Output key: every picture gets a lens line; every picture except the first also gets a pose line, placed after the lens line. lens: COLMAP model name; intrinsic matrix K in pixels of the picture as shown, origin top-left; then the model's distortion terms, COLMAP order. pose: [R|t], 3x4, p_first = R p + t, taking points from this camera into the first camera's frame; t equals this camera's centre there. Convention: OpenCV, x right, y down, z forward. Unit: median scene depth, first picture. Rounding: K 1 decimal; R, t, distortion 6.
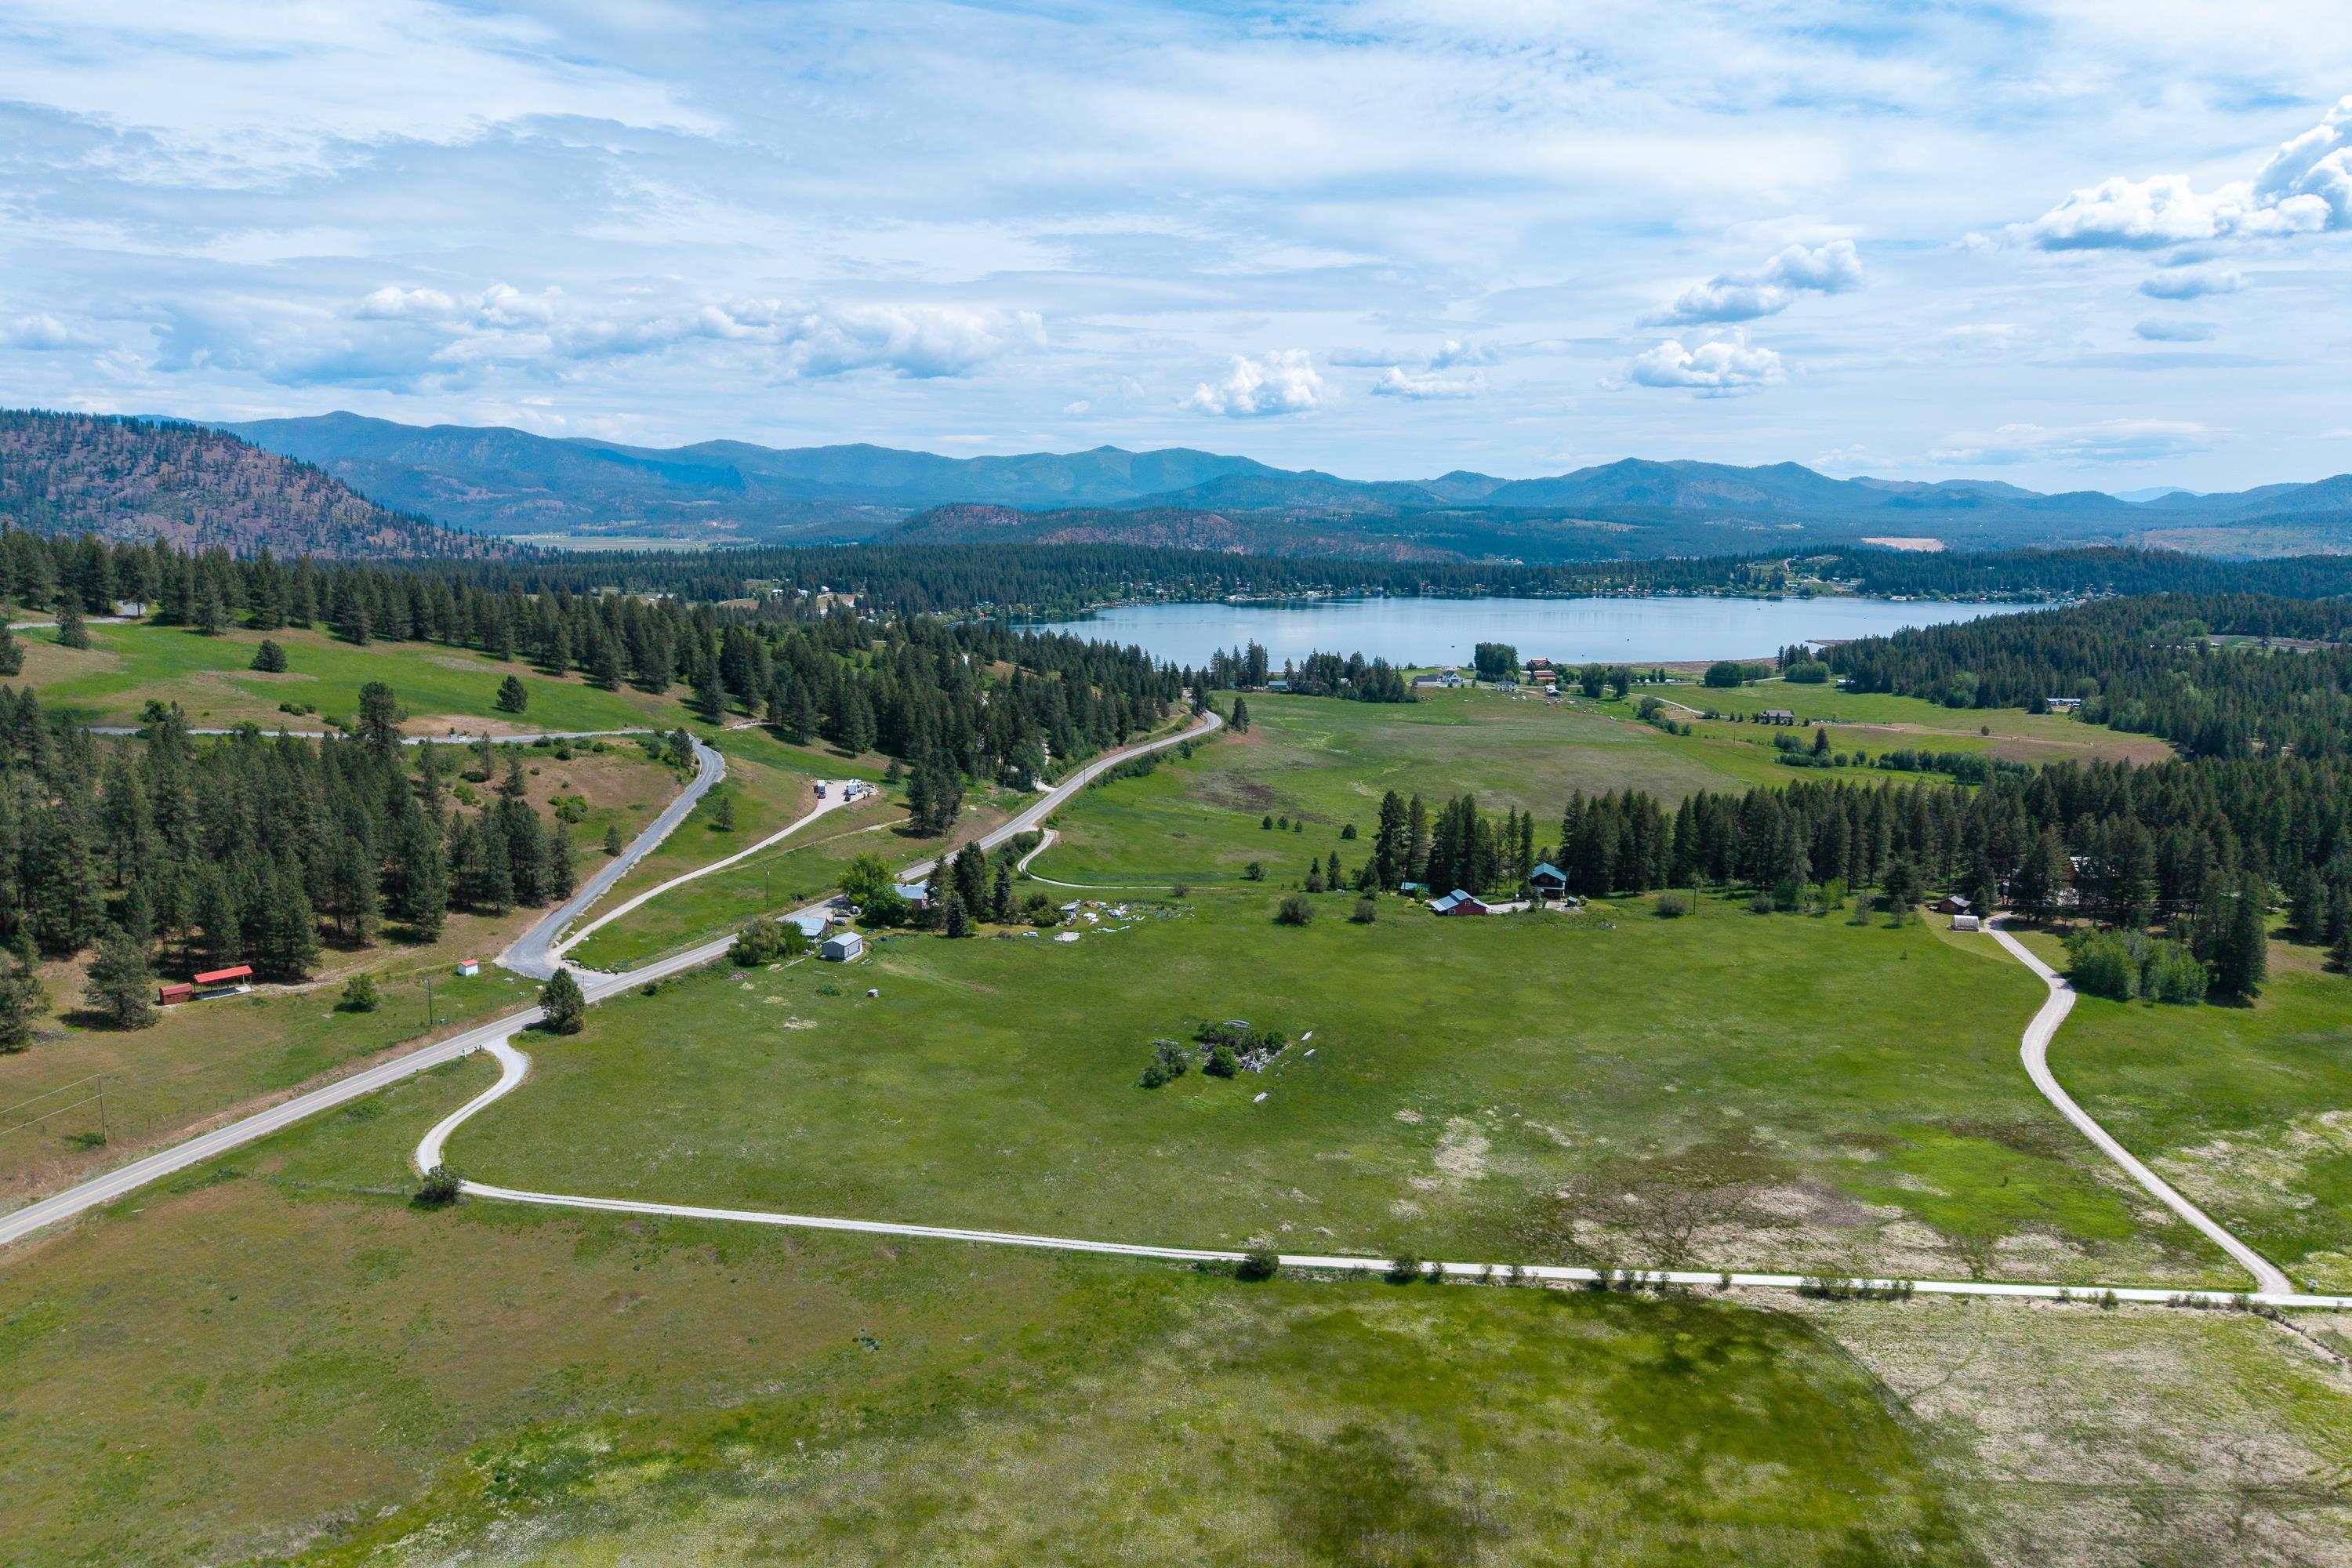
lens RADIAL K [[1544.8, 0, 1176.0], [0, 1544.8, 784.0], [0, 0, 1]] dist [0.036345, -0.059339]
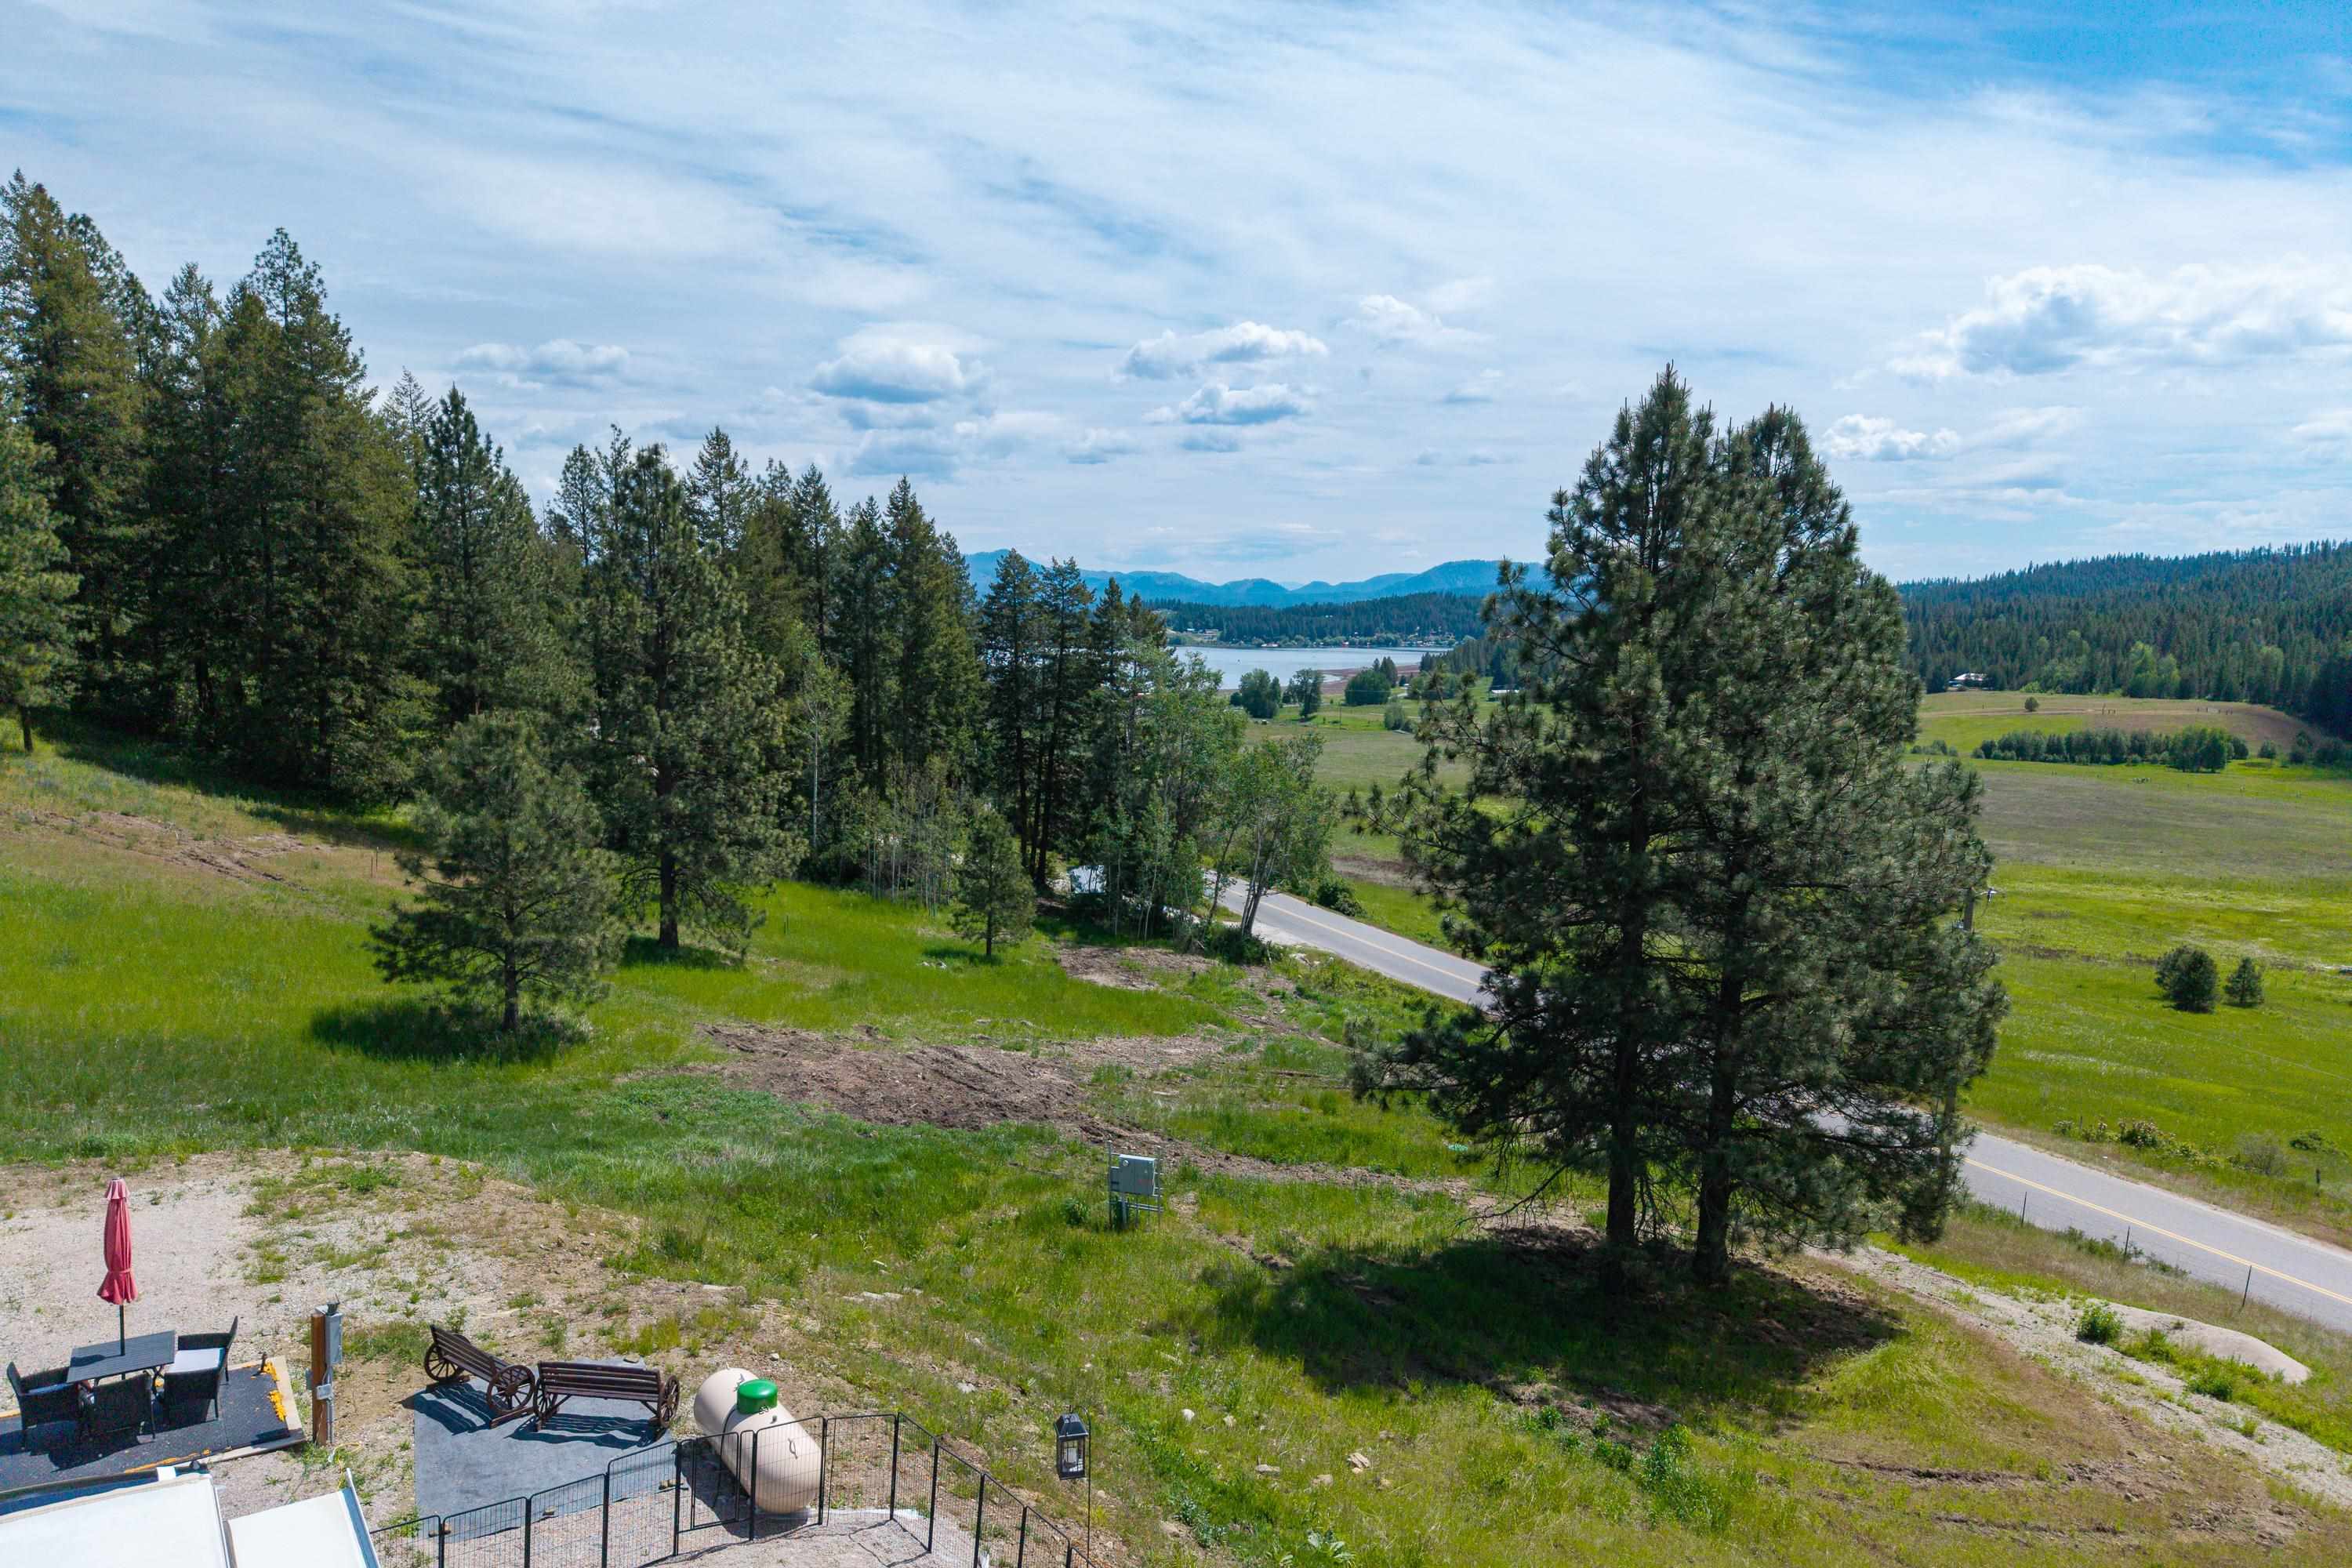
lens RADIAL K [[1562.7, 0, 1159.8], [0, 1562.7, 865.5], [0, 0, 1]] dist [0.043276, -0.058318]
pose [[0.886295, -0.080356, 0.456096, -0.160351], [0.085002, 0.996327, 0.010358, -0.006433], [-0.455253, 0.029589, 0.889870, 0.770926]]
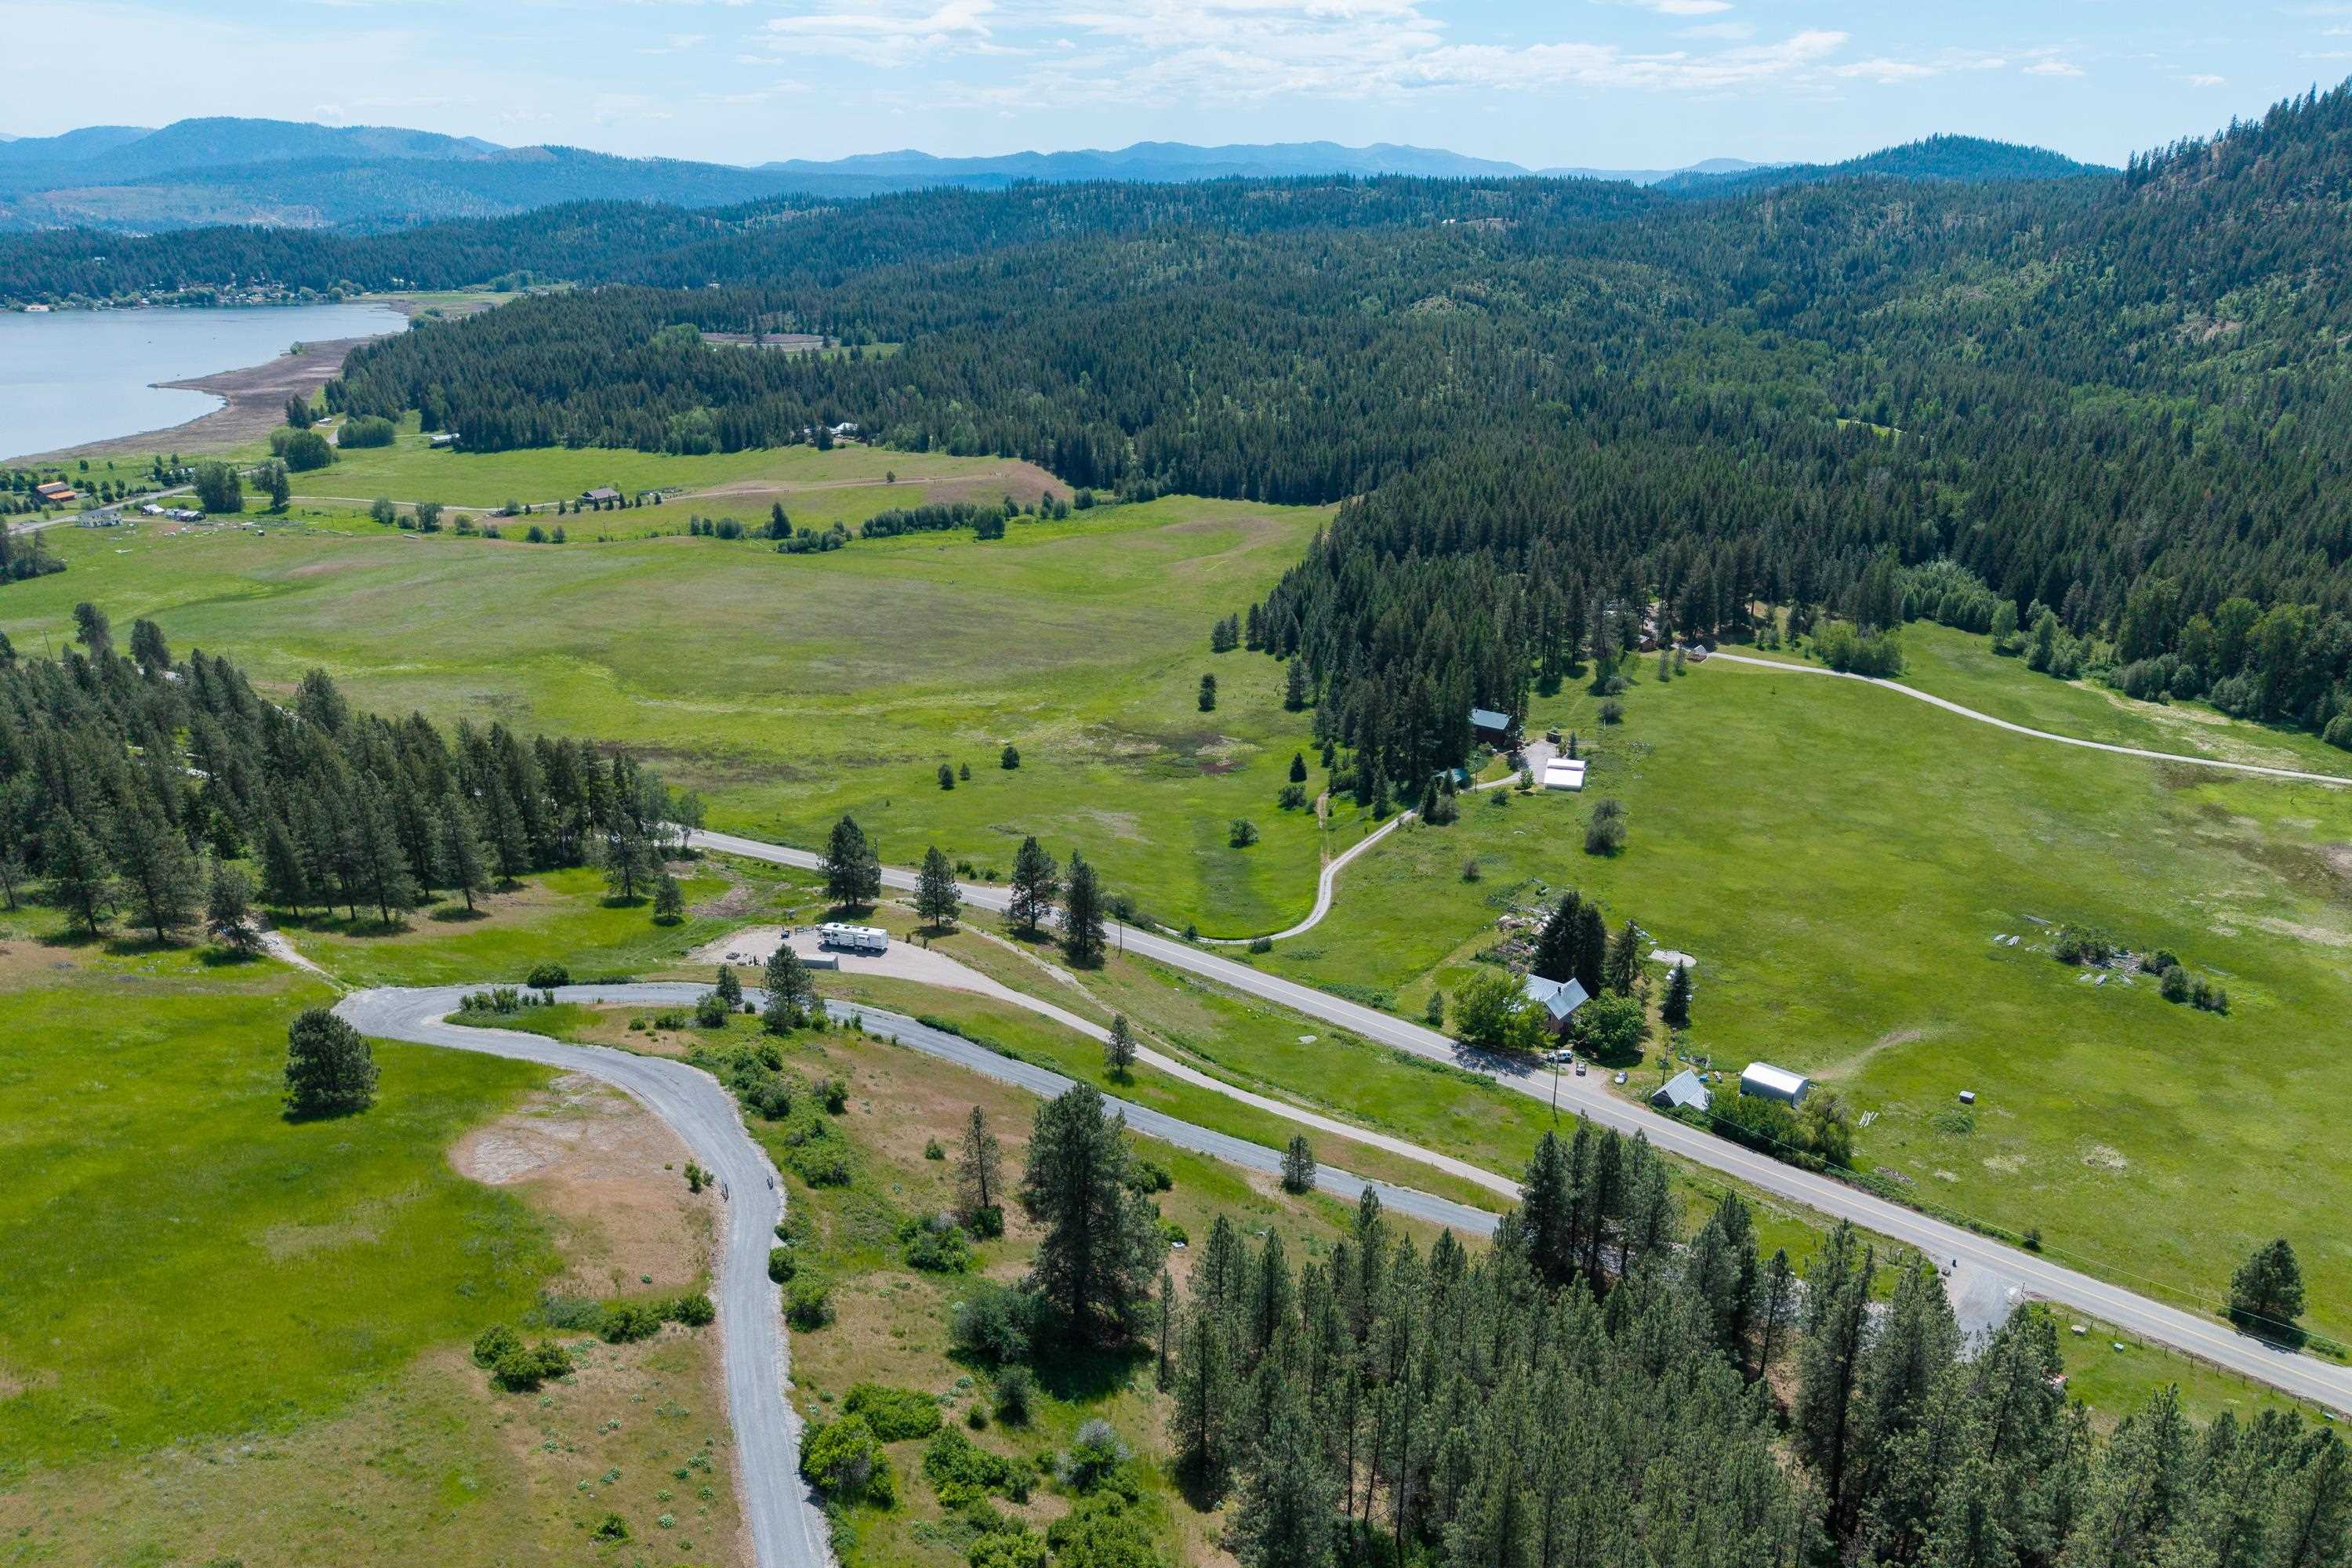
lens RADIAL K [[1669.8, 0, 1270.8], [0, 1669.8, 992.5], [0, 0, 1]] dist [0.007755, -0.012319]
pose [[0.373738, -0.412262, 0.830879, -0.491062], [0.156903, 0.910984, 0.381431, -0.134785], [-0.914167, -0.012188, 0.405154, 0.501804]]
